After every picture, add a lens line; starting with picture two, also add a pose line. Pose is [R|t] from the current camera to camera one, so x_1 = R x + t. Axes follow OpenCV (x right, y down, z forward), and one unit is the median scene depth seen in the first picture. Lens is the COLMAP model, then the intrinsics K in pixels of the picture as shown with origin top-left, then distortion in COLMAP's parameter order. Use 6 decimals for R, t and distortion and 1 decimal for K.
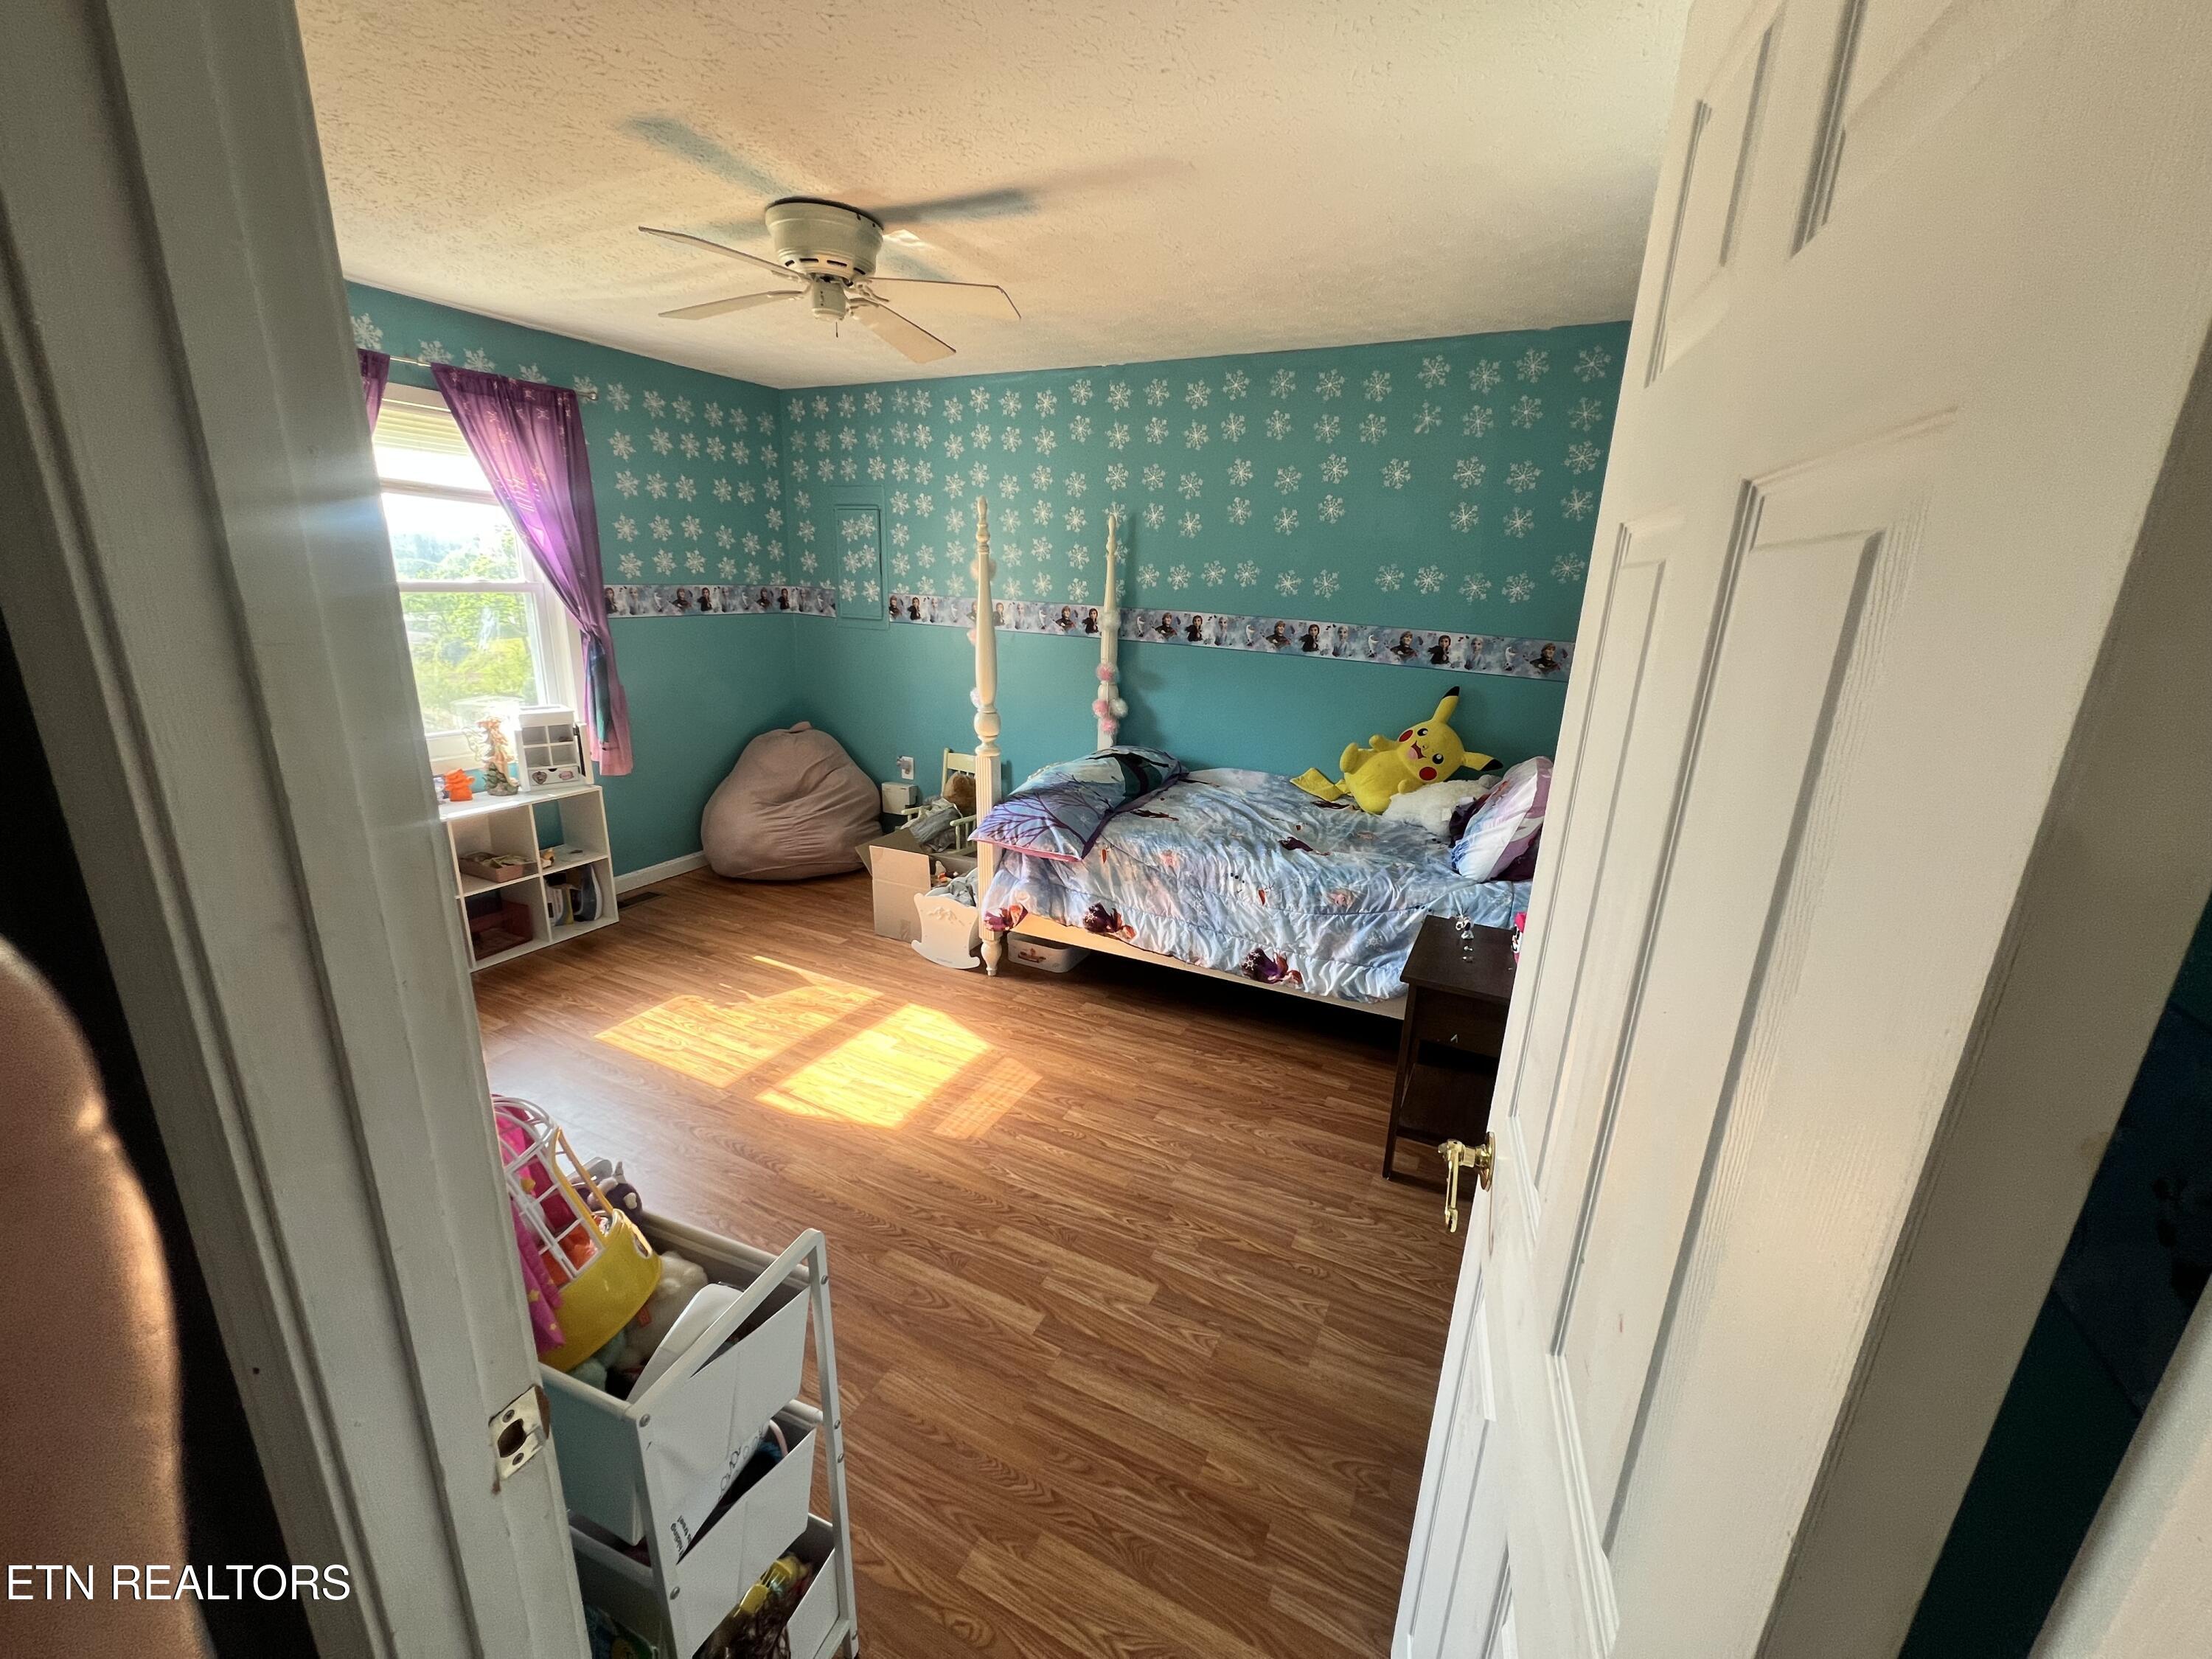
lens RADIAL K [[881.5, 0, 1112.7], [0, 881.5, 831.8], [0, 0, 1]] dist [-0.003392, 0.000690]
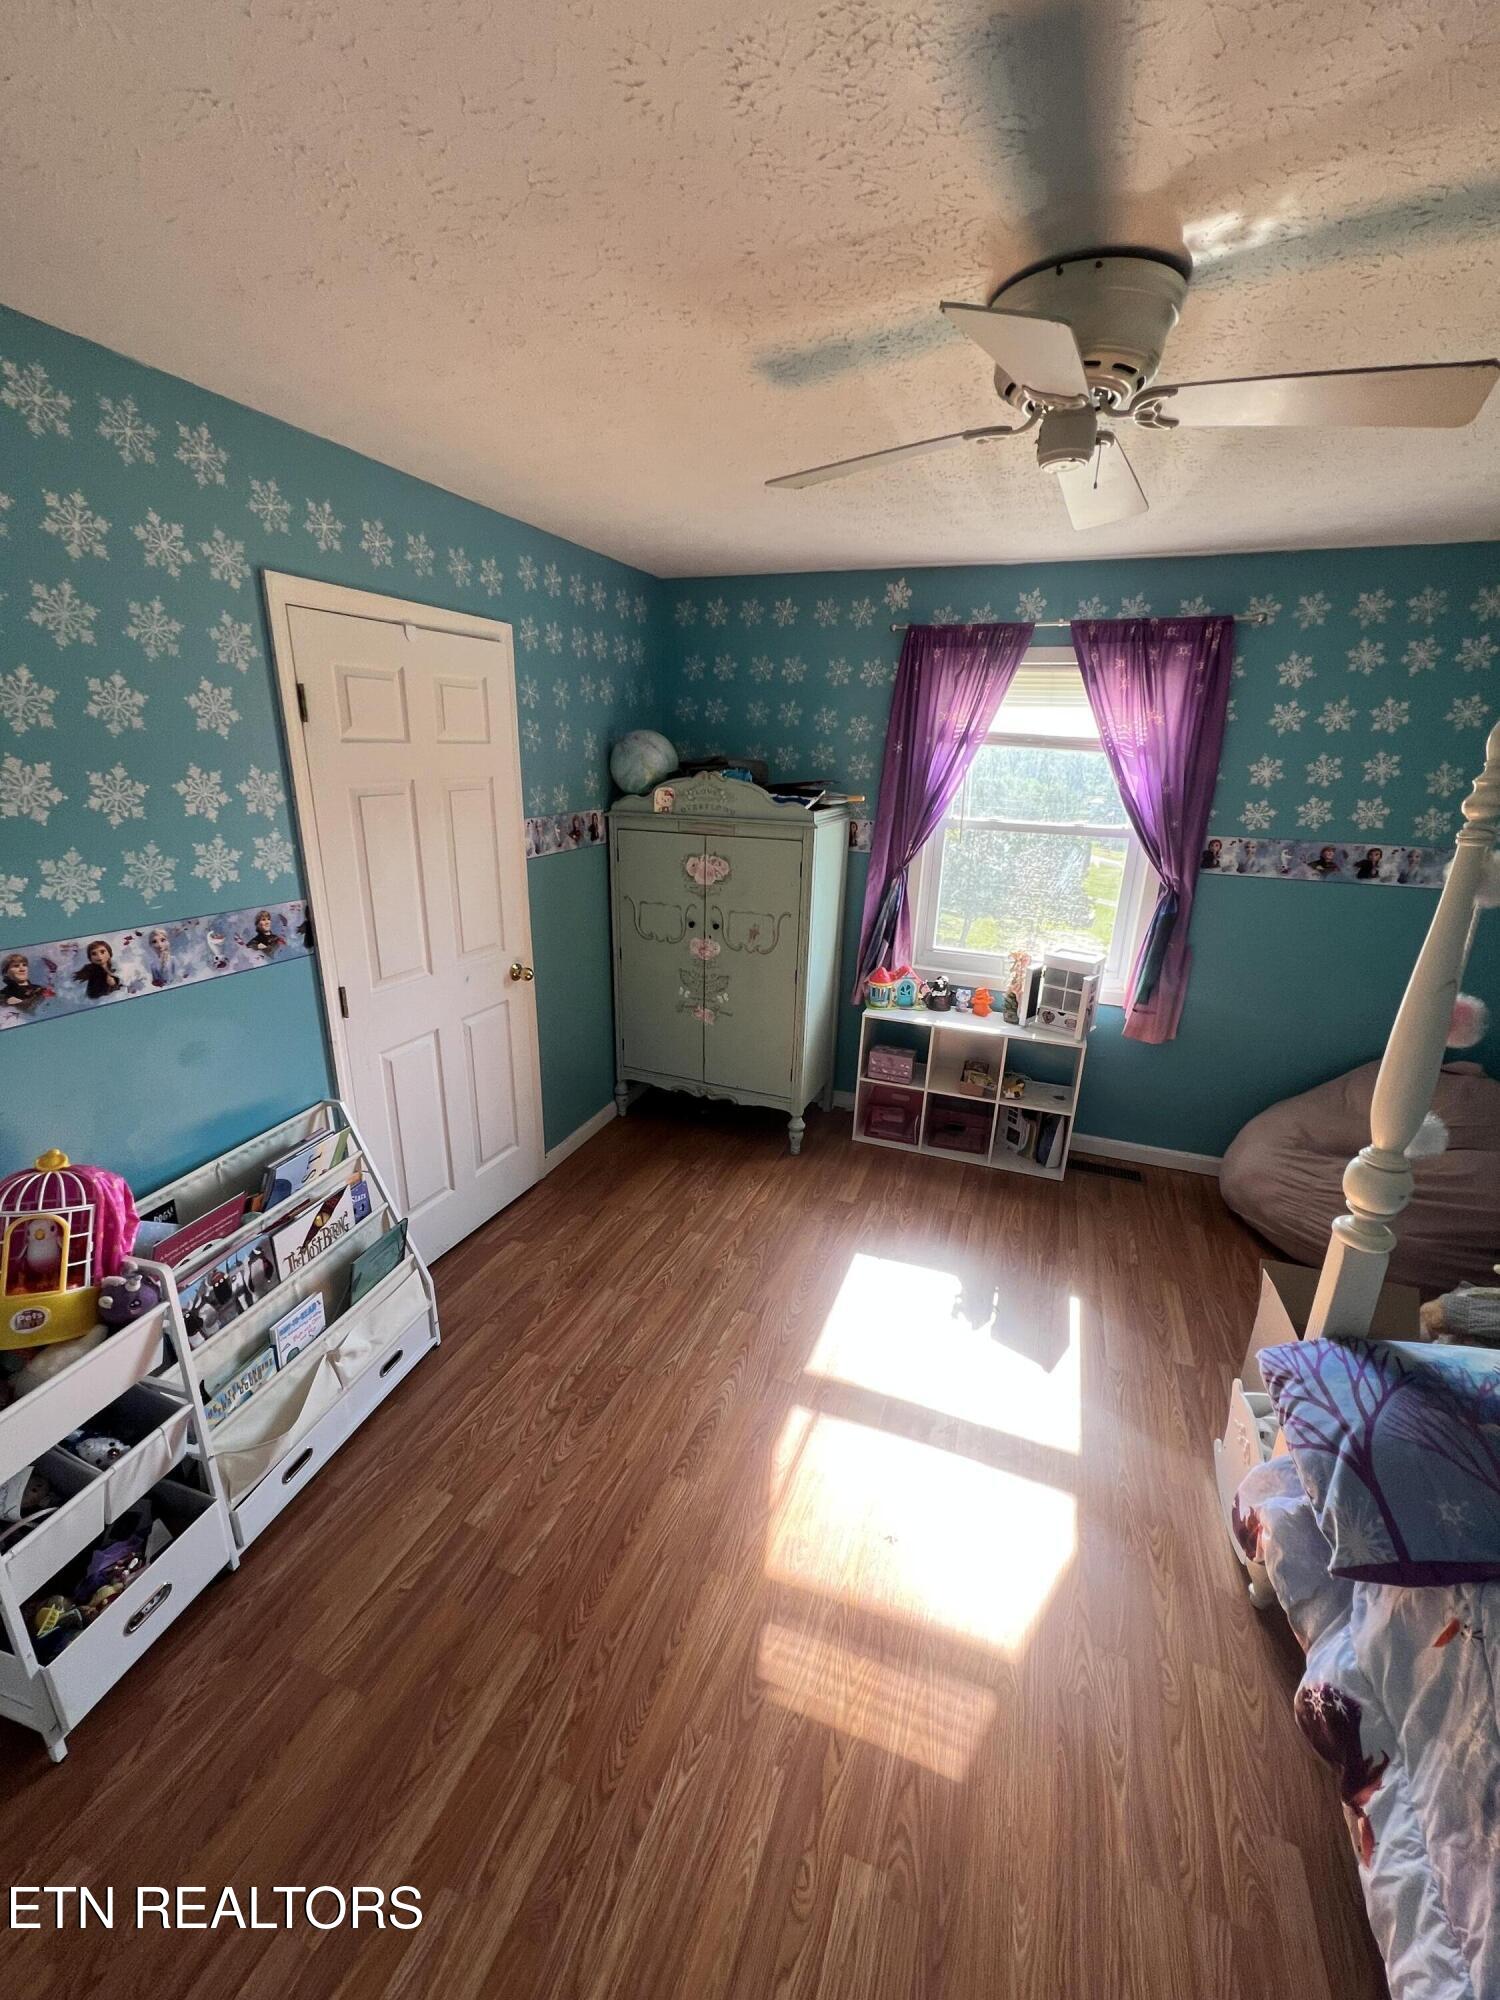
lens RADIAL K [[799.8, 0, 752.6], [0, 799.8, 997.9], [0, 0, 1]] dist [-0.002364, 0.000961]
pose [[0.094198, 0.270805, -0.958014, 0.198350], [-0.299541, 0.925412, 0.232136, -0.197319], [0.949422, 0.265098, 0.168289, 0.524513]]
